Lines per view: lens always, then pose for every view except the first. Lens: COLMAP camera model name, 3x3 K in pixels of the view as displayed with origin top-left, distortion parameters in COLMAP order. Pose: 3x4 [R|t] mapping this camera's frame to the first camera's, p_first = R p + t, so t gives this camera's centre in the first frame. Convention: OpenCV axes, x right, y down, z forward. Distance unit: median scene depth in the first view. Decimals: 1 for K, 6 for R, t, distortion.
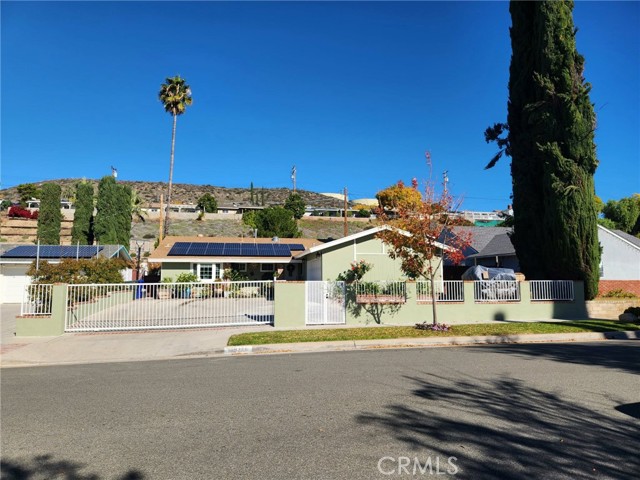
lens RADIAL K [[442.3, 0, 314.1], [0, 442.3, 239.5], [0, 0, 1]] dist [0.087714, -0.079474]
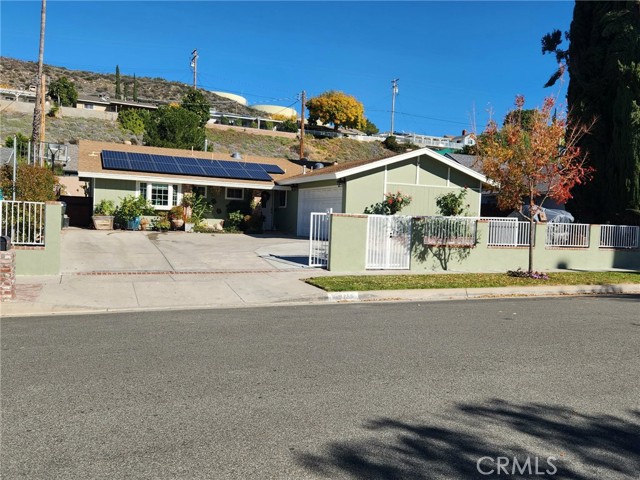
lens RADIAL K [[589.4, 0, 326.8], [0, 589.4, 244.2], [0, 0, 1]] dist [0.097463, -0.099822]
pose [[0.971874, 0.032339, 0.233271, -0.248959], [-0.064508, 0.989199, 0.131622, 0.008164], [-0.226495, -0.142968, 0.963463, -0.004981]]
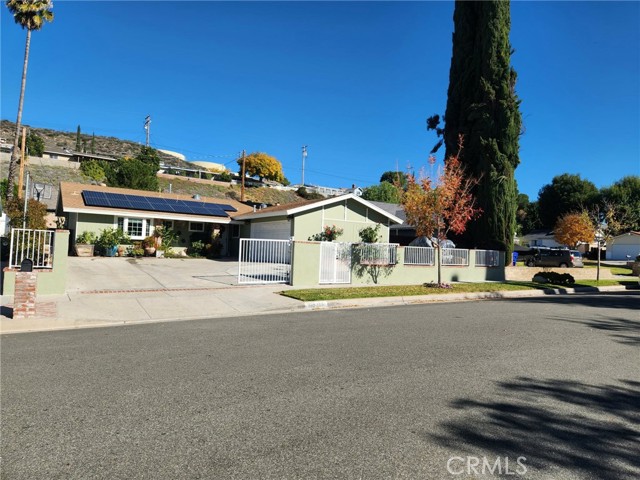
lens RADIAL K [[442.5, 0, 334.9], [0, 442.5, 233.7], [0, 0, 1]] dist [0.077524, -0.062430]
pose [[0.908707, 0.052753, 0.414088, -0.309155], [-0.076732, 0.996189, 0.041479, 0.021799], [-0.410321, -0.069466, 0.909292, 0.038666]]
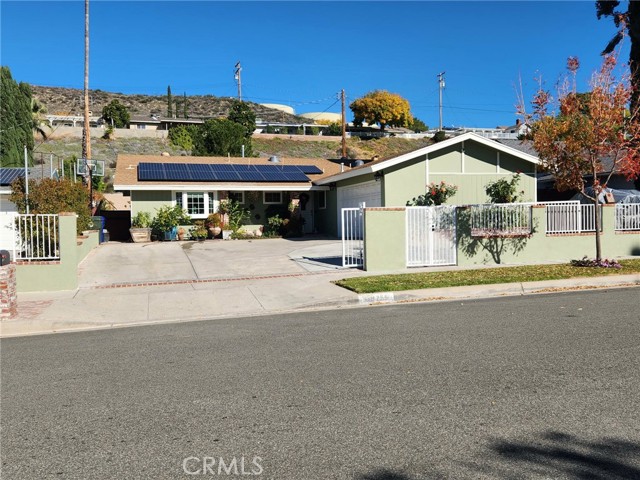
lens RADIAL K [[588.7, 0, 315.6], [0, 588.7, 241.0], [0, 0, 1]] dist [0.097984, -0.101518]
pose [[0.992300, -0.022005, 0.121887, -0.209225], [0.007108, 0.992587, 0.121325, 0.022883], [-0.123653, -0.119525, 0.985101, 0.051954]]
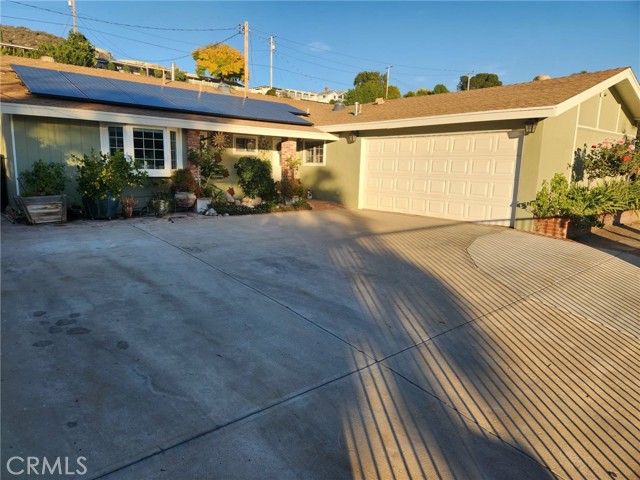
lens RADIAL K [[442.3, 0, 314.1], [0, 442.3, 239.5], [0, 0, 1]] dist [0.087714, -0.079474]
pose [[0.870647, -0.056601, 0.488641, -0.388146], [-0.073158, 0.967412, 0.242410, 0.051875], [-0.486437, -0.246801, 0.838134, 0.710375]]
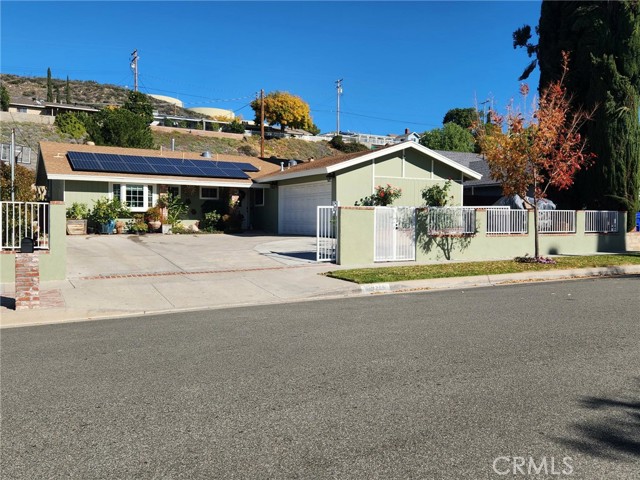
lens RADIAL K [[588.3, 0, 330.2], [0, 588.3, 234.3], [0, 0, 1]] dist [0.098936, -0.110208]
pose [[0.942278, 0.000508, 0.334831, -0.328147], [-0.038892, 0.993396, 0.107944, 0.023904], [-0.332565, -0.114735, 0.936075, 0.033885]]
